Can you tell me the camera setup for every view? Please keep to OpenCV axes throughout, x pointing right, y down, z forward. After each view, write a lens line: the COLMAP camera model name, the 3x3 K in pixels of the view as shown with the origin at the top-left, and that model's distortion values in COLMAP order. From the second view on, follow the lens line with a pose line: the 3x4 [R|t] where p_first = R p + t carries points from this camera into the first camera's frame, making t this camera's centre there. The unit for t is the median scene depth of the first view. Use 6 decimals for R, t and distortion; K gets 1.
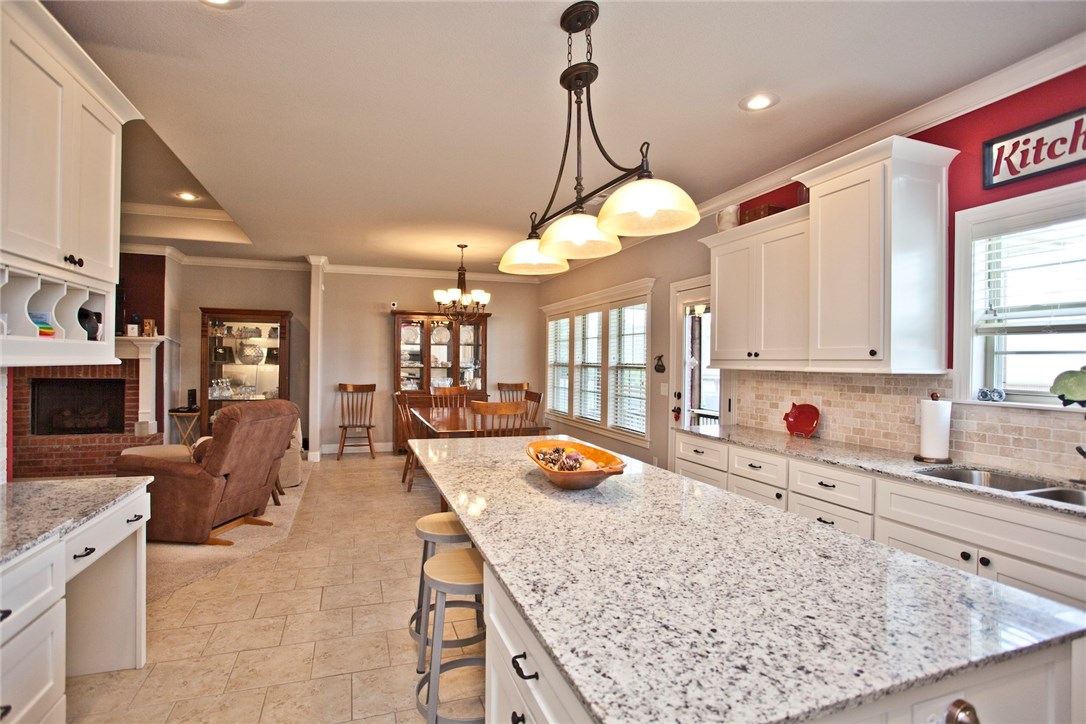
lens RADIAL K [[547.5, 0, 548.4], [0, 547.5, 359.8], [0, 0, 1]] dist [-0.070796, 0.031168]
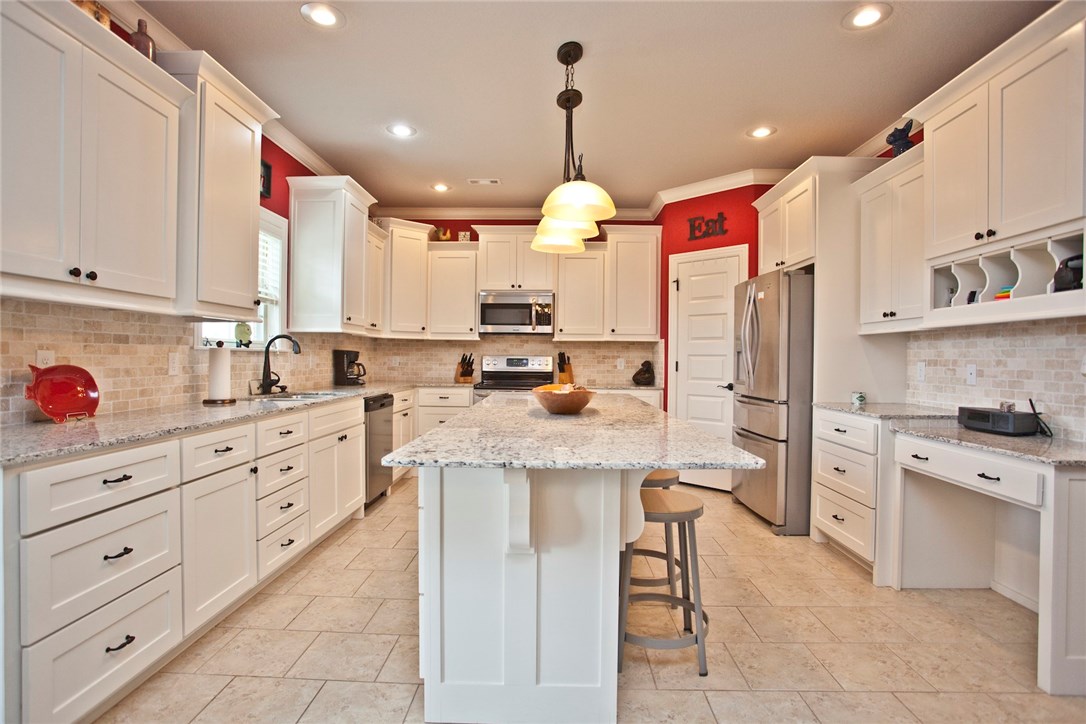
lens RADIAL K [[547.5, 0, 548.4], [0, 547.5, 359.8], [0, 0, 1]] dist [-0.070796, 0.031168]
pose [[-0.935854, -0.018617, 0.351895, -0.129895], [-0.018282, 0.999824, 0.004277, 0.036522], [-0.351912, -0.002431, -0.936030, 0.771680]]
